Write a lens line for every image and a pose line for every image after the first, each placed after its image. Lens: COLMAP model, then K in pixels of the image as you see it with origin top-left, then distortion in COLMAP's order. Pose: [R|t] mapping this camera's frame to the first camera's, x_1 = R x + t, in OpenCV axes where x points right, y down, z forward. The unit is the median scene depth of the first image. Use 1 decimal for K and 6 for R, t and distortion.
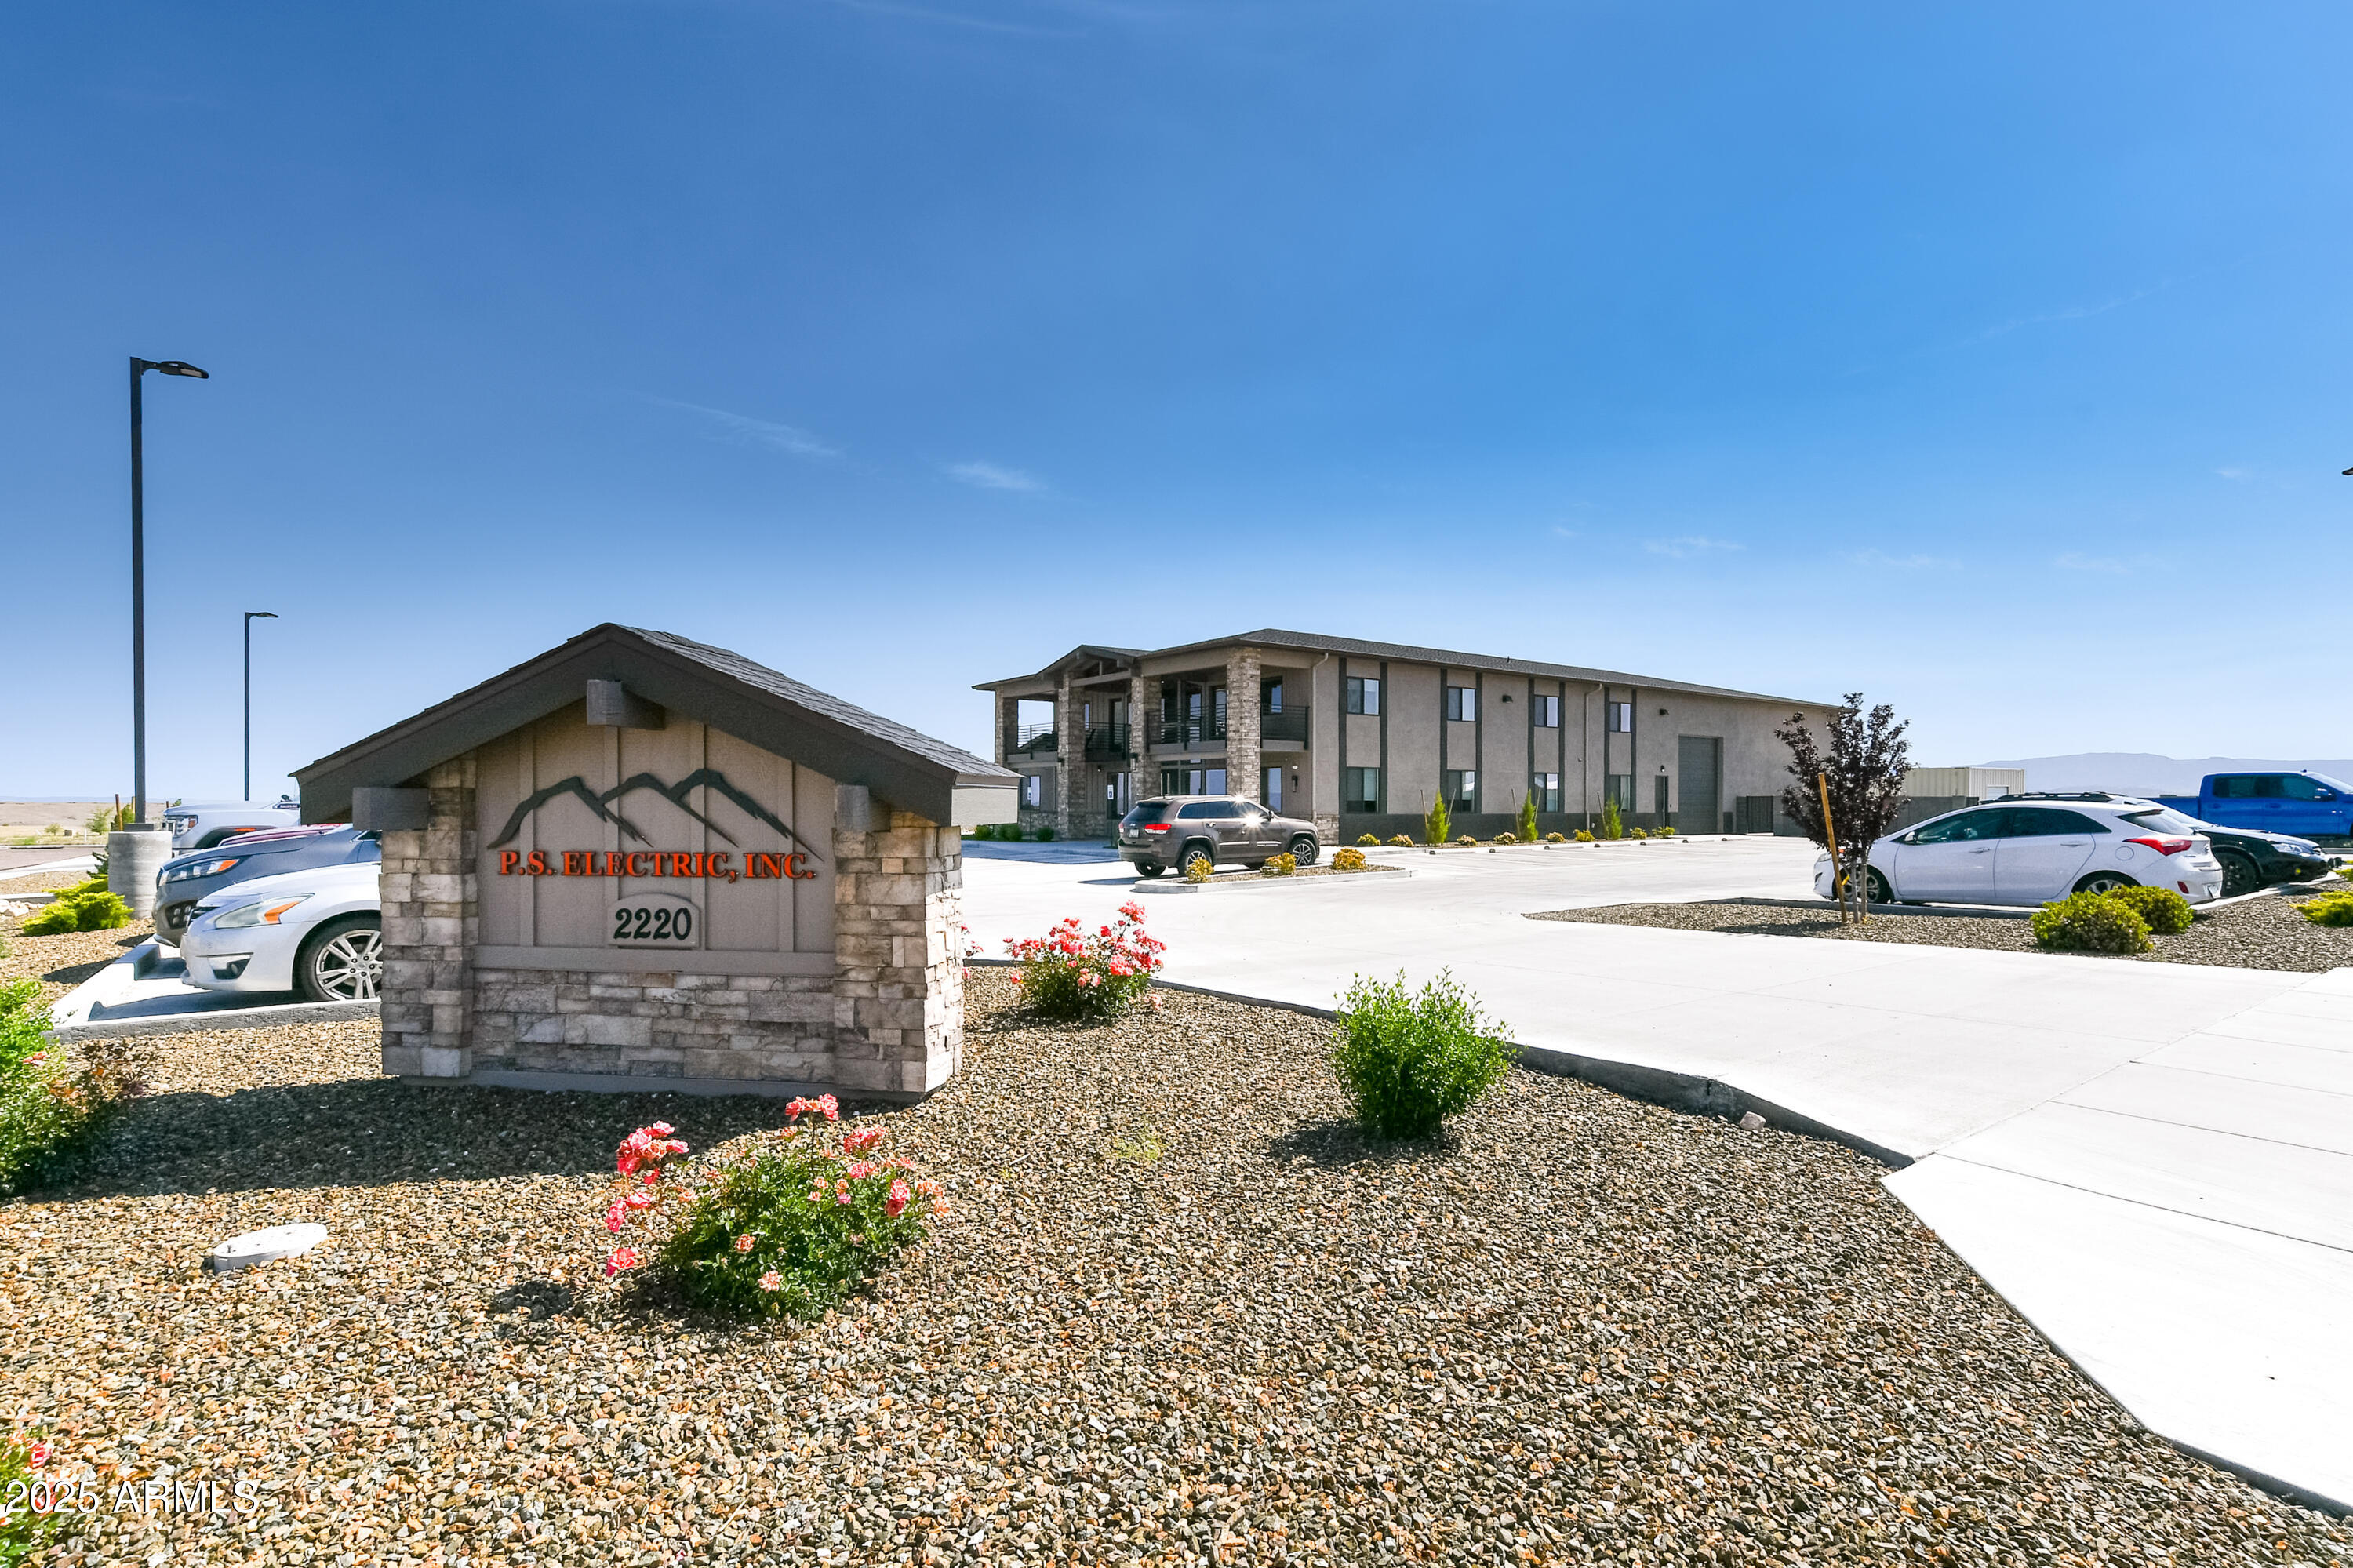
lens RADIAL K [[1124.8, 0, 1176.5], [0, 1124.8, 784.0], [0, 0, 1]] dist [-0.000189, -0.000008]
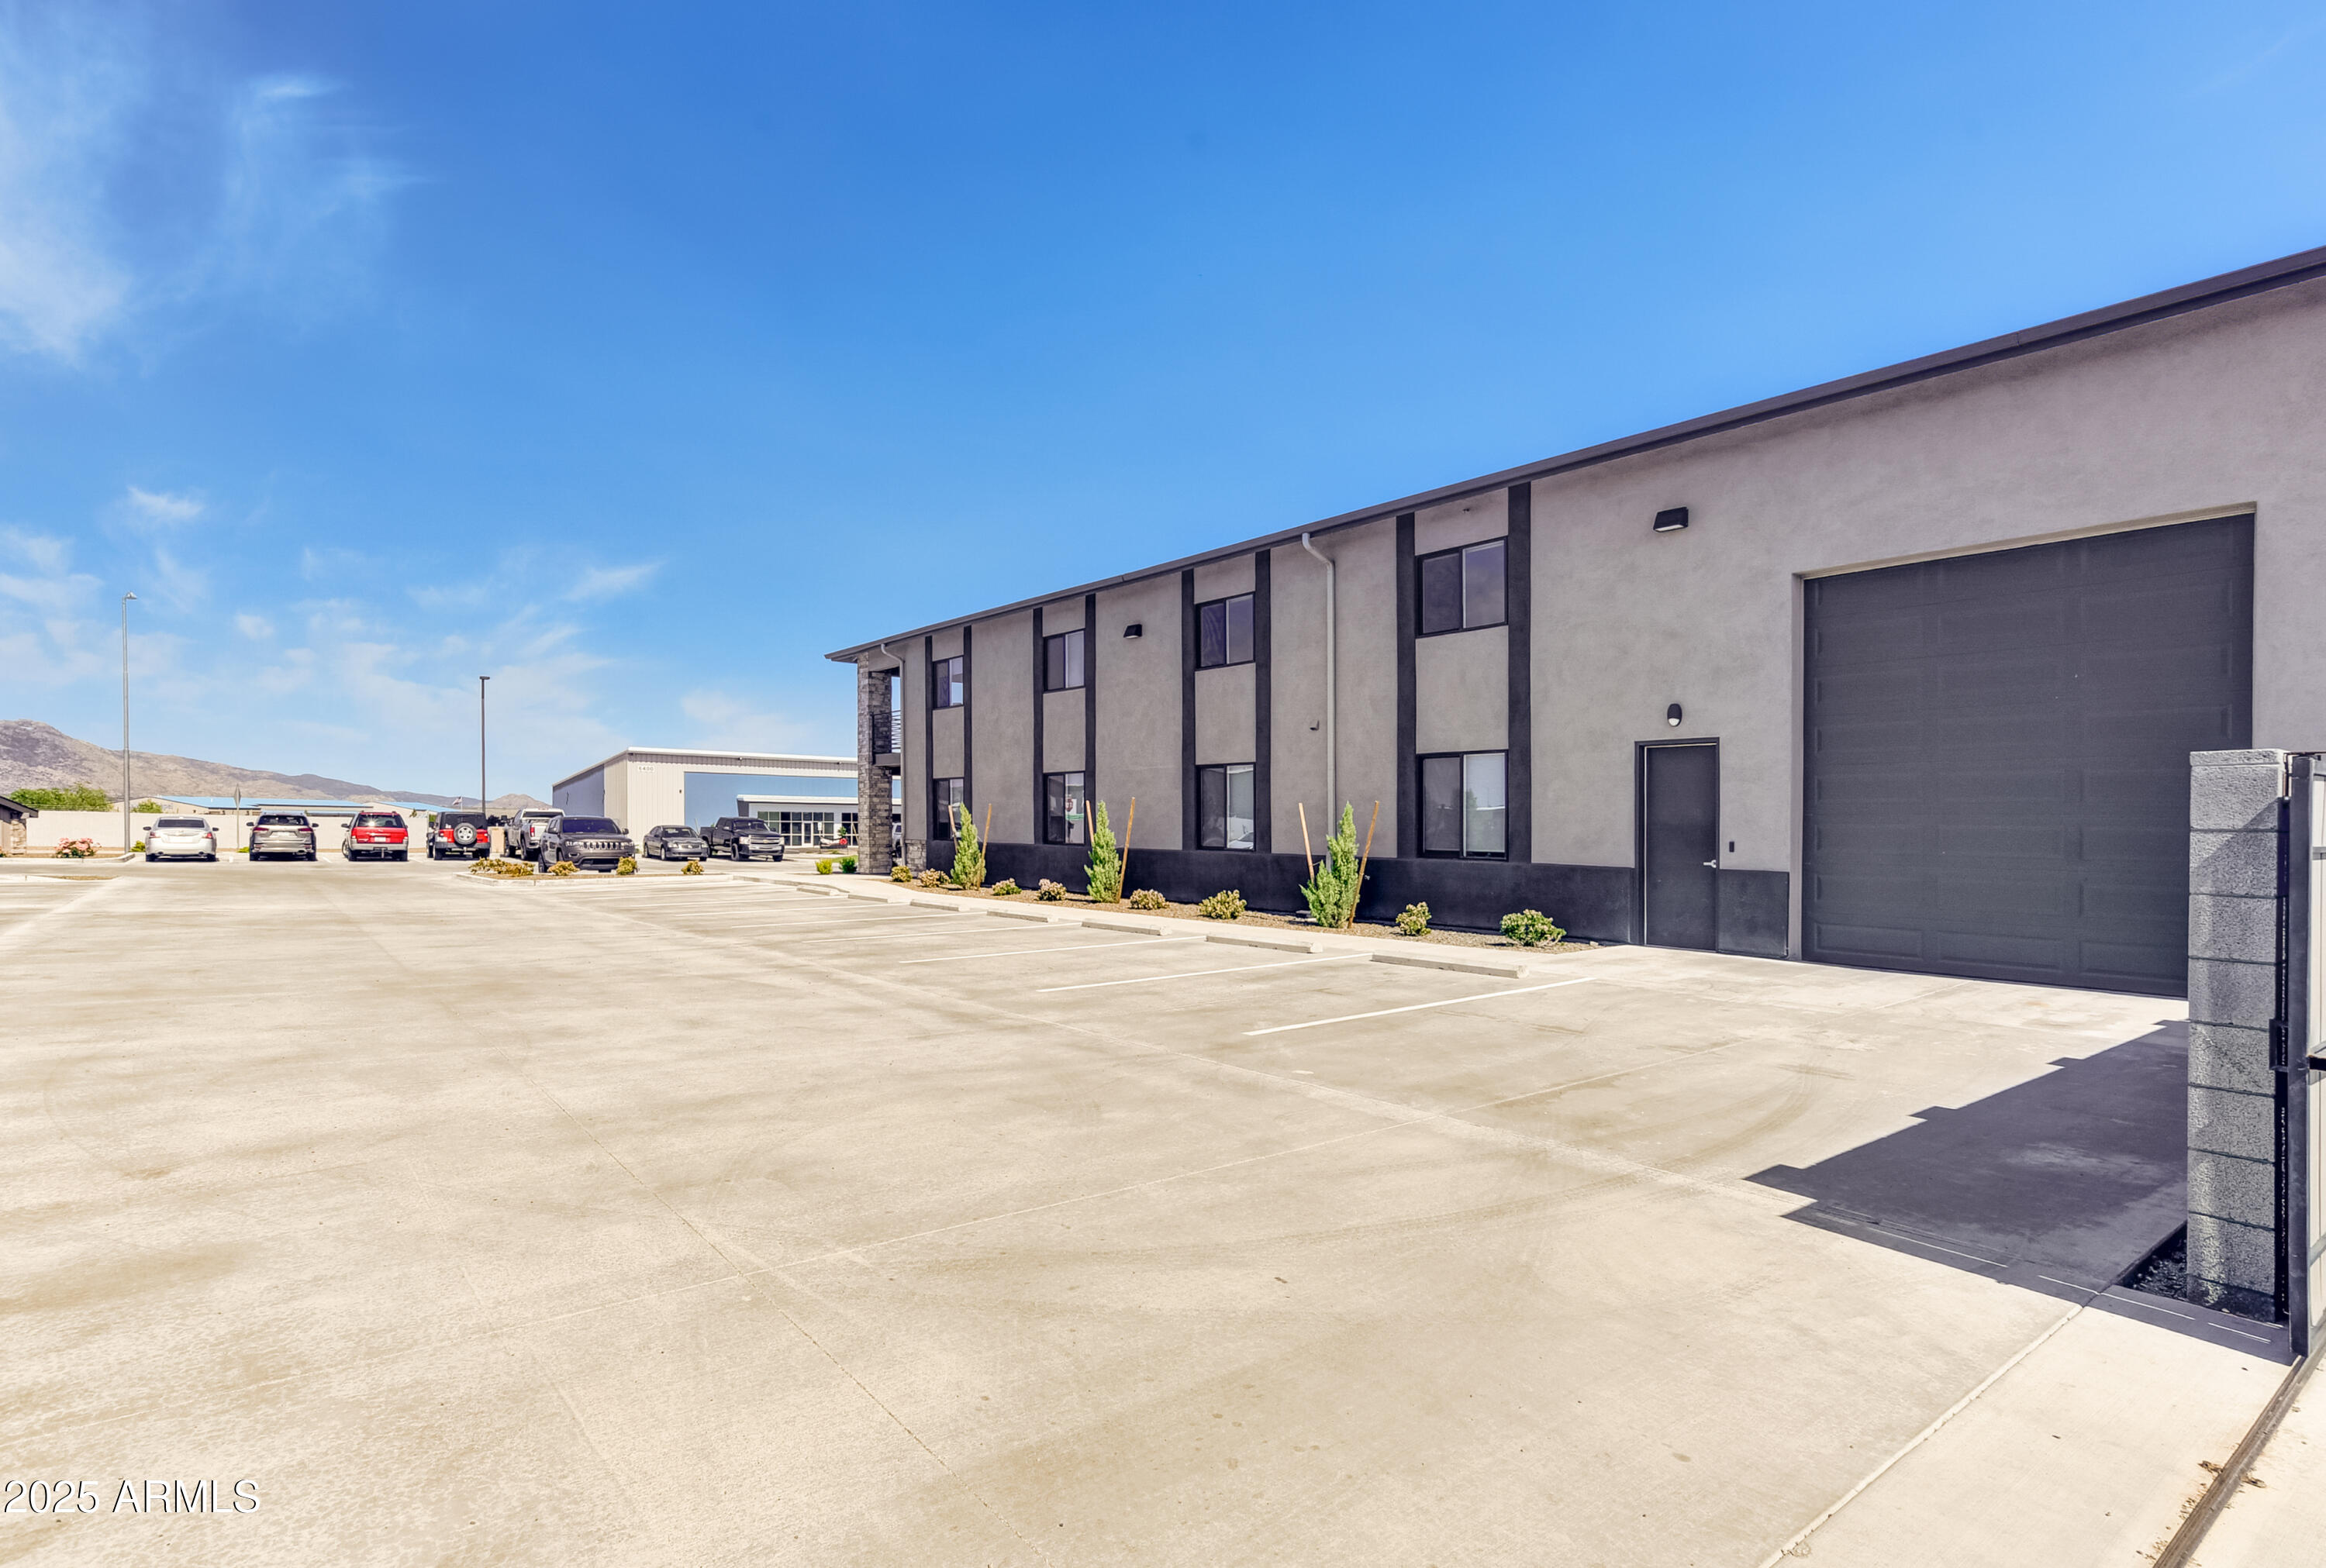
lens RADIAL K [[1164.9, 0, 1096.5], [0, 1164.9, 834.2], [0, 0, 1]] dist [0.000977, 0.000564]
pose [[-0.009234, 0.011451, -0.999892, 0.855398], [0.005895, 0.999918, 0.011397, 0.012780], [0.999940, -0.005789, -0.009301, 1.011945]]
